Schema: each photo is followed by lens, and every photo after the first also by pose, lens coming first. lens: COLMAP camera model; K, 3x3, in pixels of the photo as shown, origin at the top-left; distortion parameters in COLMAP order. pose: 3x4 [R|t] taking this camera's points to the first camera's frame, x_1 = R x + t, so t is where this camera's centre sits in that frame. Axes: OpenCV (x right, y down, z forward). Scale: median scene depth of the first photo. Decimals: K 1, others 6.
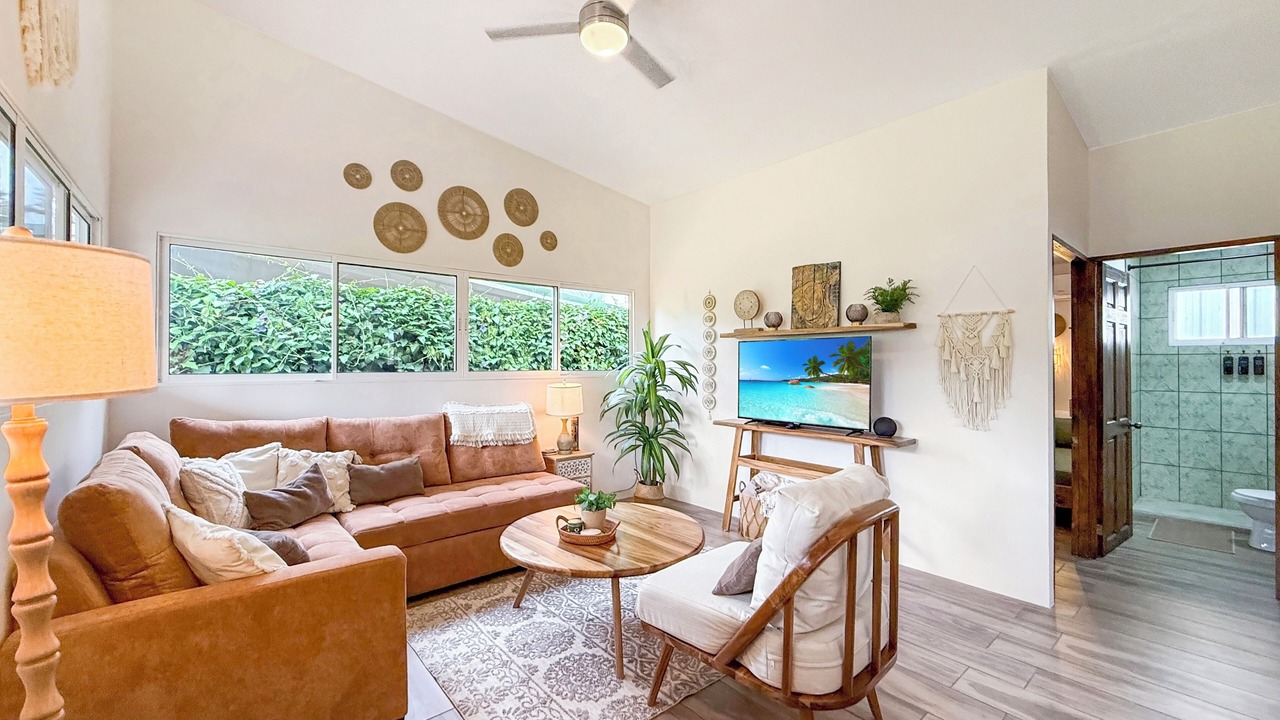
lens RADIAL K [[508.0, 0, 632.3], [0, 508.0, 362.9], [0, 0, 1]] dist [0.000370, 0.000111]
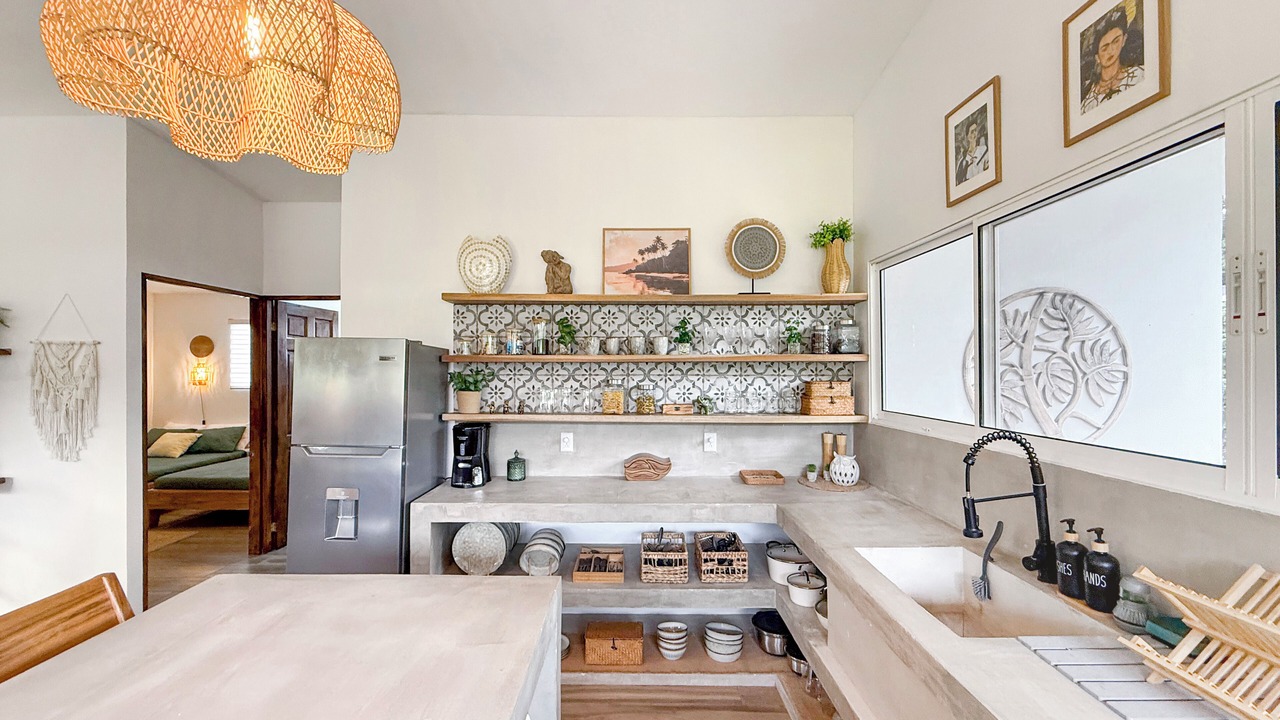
lens RADIAL K [[504.5, 0, 616.2], [0, 504.5, 361.7], [0, 0, 1]] dist [0.000424, 0.000041]
pose [[0.654232, 0.011382, 0.756208, 0.489750], [0.000986, 0.999873, -0.015902, -0.033787], [-0.756293, 0.011149, 0.654138, -0.339613]]
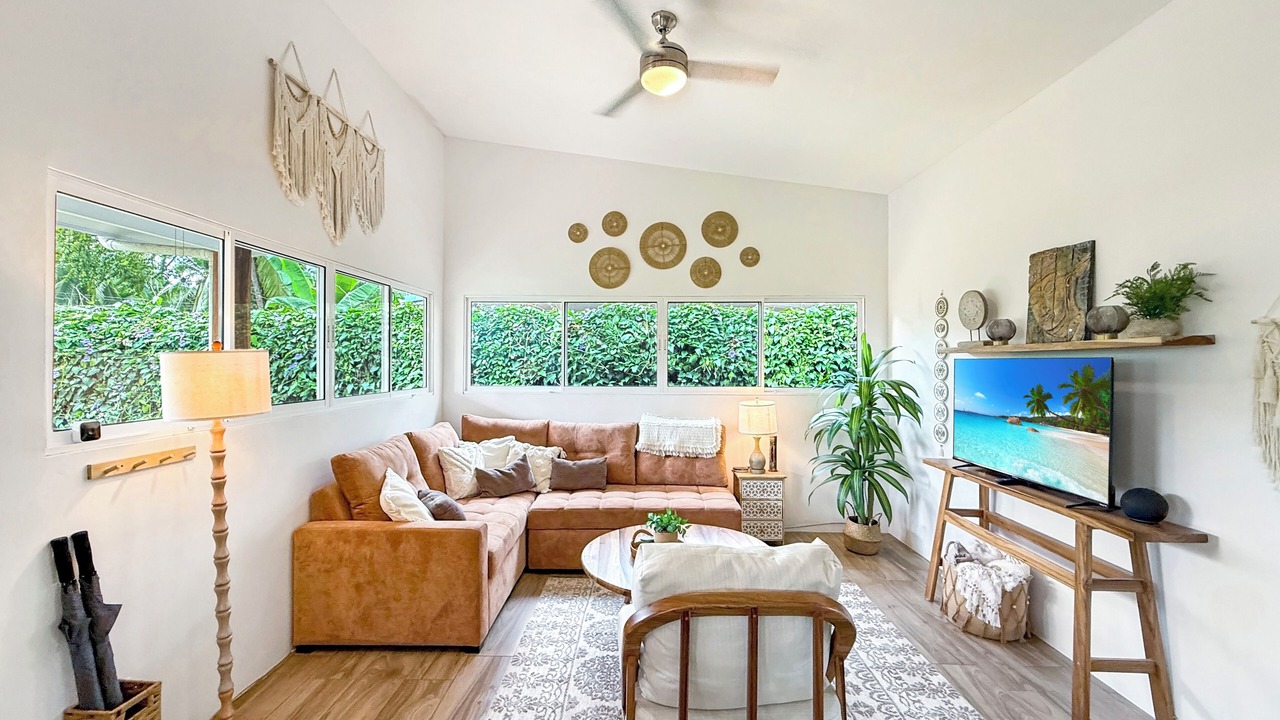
lens RADIAL K [[515.8, 0, 639.8], [0, 515.8, 363.2], [0, 0, 1]] dist [0.000468, 0.000139]
pose [[0.755357, 0.004434, -0.655299, 0.377074], [-0.002580, 0.999989, 0.003792, -0.039346], [0.655309, -0.001173, 0.755360, 0.105865]]
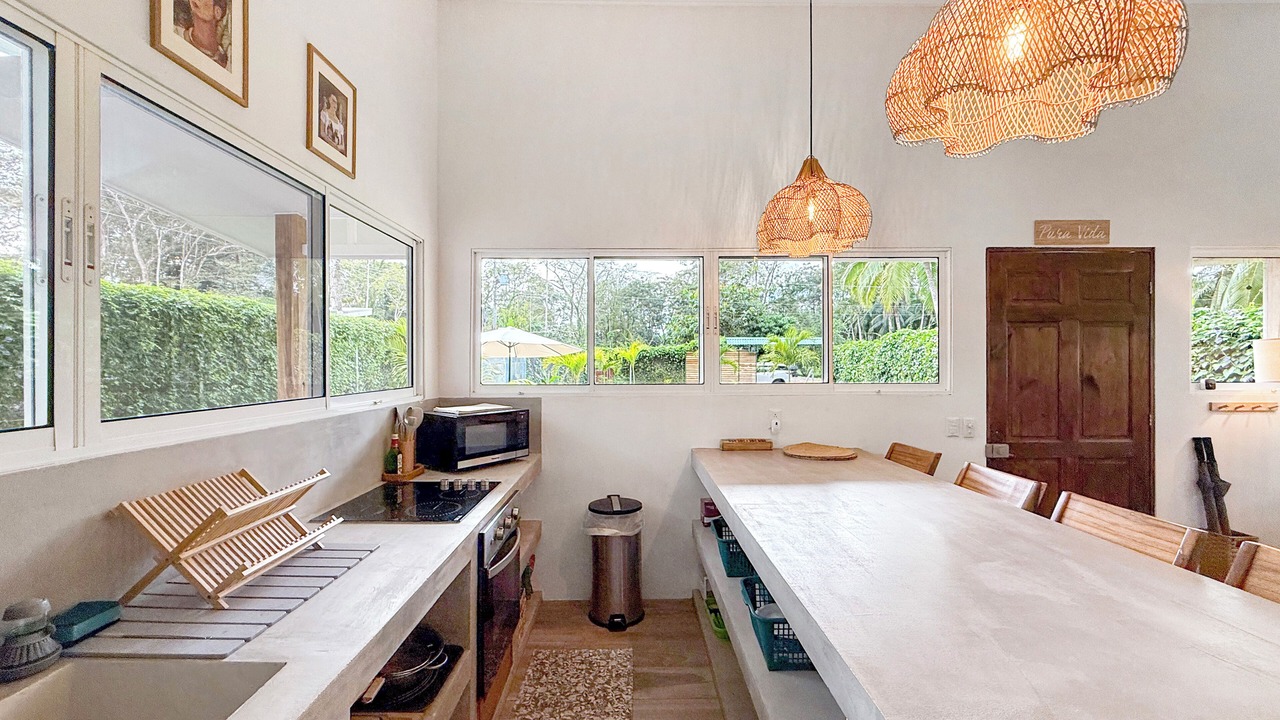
lens RADIAL K [[541.7, 0, 669.4], [0, 541.7, 362.6], [0, 0, 1]] dist [0.000909, 0.000150]
pose [[-0.596793, -0.000123, -0.802396, 0.895656], [0.002575, 0.999995, -0.002069, -0.012781], [0.802391, -0.003301, -0.596789, -0.036502]]
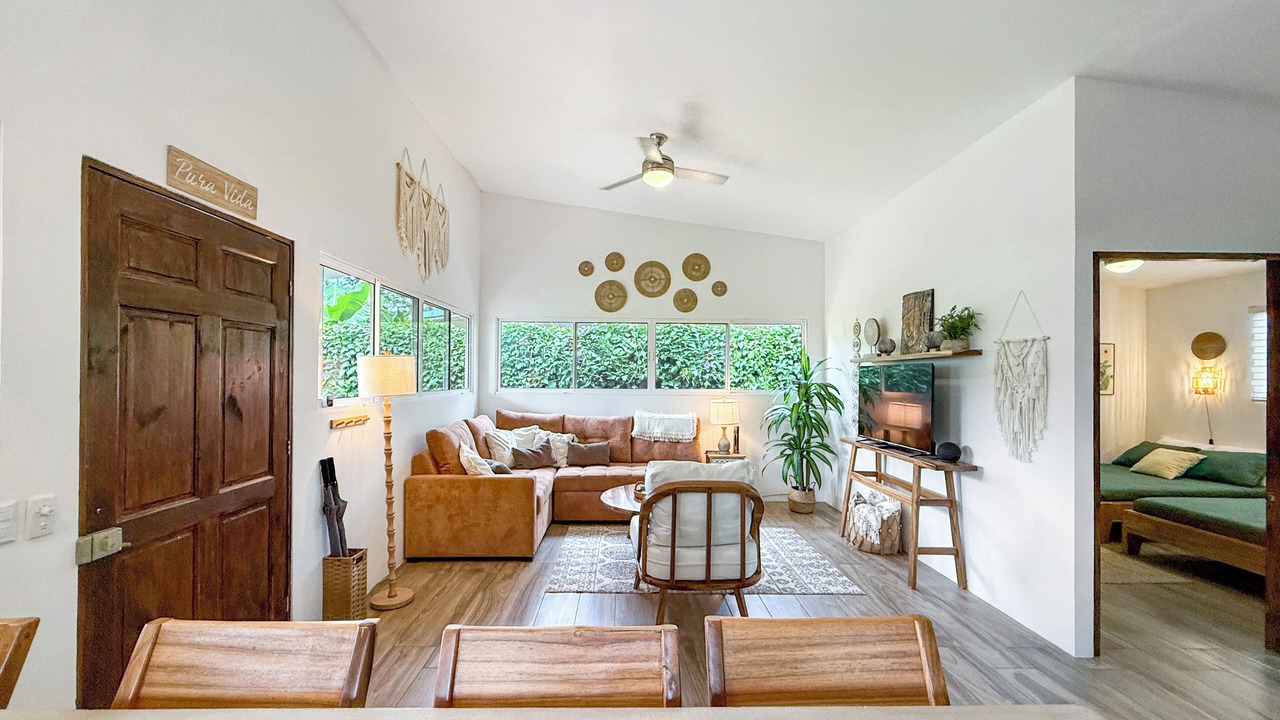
lens RADIAL K [[518.3, 0, 637.4], [0, 518.3, 377.7], [0, 0, 1]] dist [0.000794, 0.000137]
pose [[0.778458, 0.006493, -0.627663, 0.561866], [-0.006440, 0.999976, 0.002358, -0.017928], [0.627664, 0.002206, 0.778481, -0.173360]]
